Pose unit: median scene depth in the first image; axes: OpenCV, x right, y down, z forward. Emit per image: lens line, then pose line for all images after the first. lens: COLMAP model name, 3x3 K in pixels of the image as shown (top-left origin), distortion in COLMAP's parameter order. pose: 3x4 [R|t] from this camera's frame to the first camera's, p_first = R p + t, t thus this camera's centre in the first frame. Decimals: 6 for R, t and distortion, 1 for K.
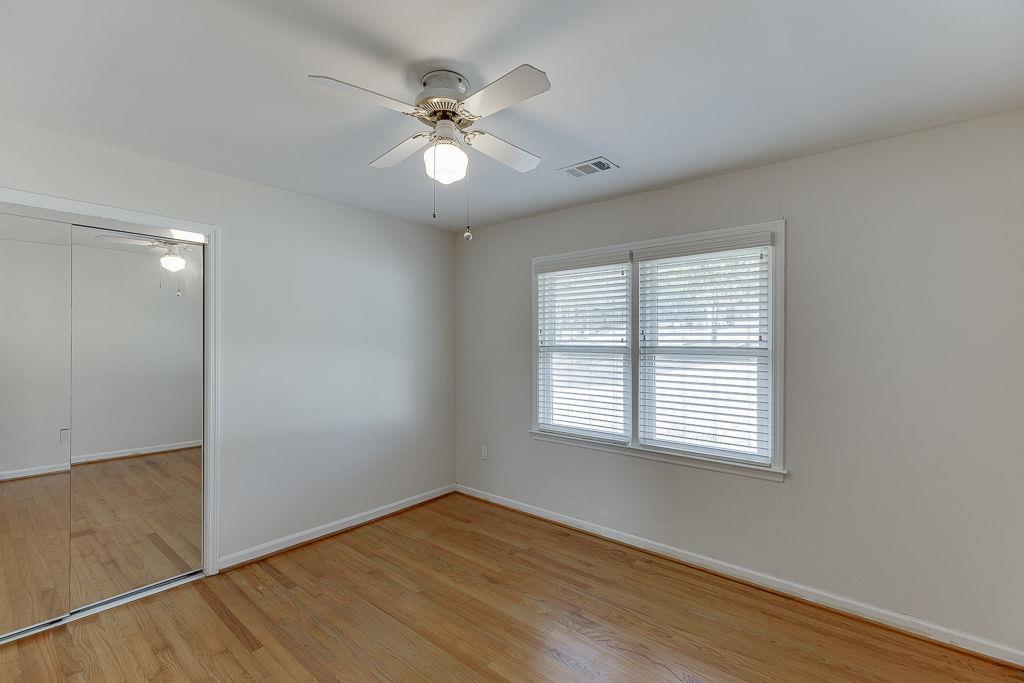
lens RADIAL K [[465.1, 0, 539.6], [0, 465.1, 347.6], [0, 0, 1]] dist [-0.000536, -0.000050]
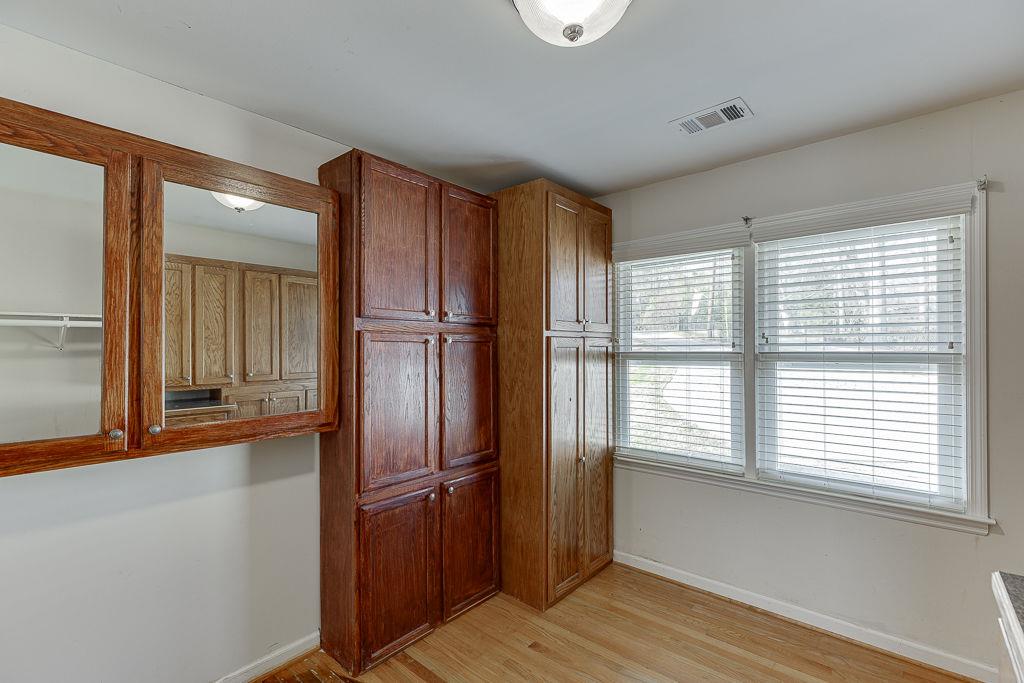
lens RADIAL K [[474.2, 0, 473.8], [0, 474.2, 355.1], [0, 0, 1]] dist [0.002811, -0.000125]
pose [[0.998259, -0.006236, -0.058648, -0.218878], [0.006468, 0.999972, 0.003757, -0.002788], [0.058622, -0.004130, 0.998272, 0.176730]]
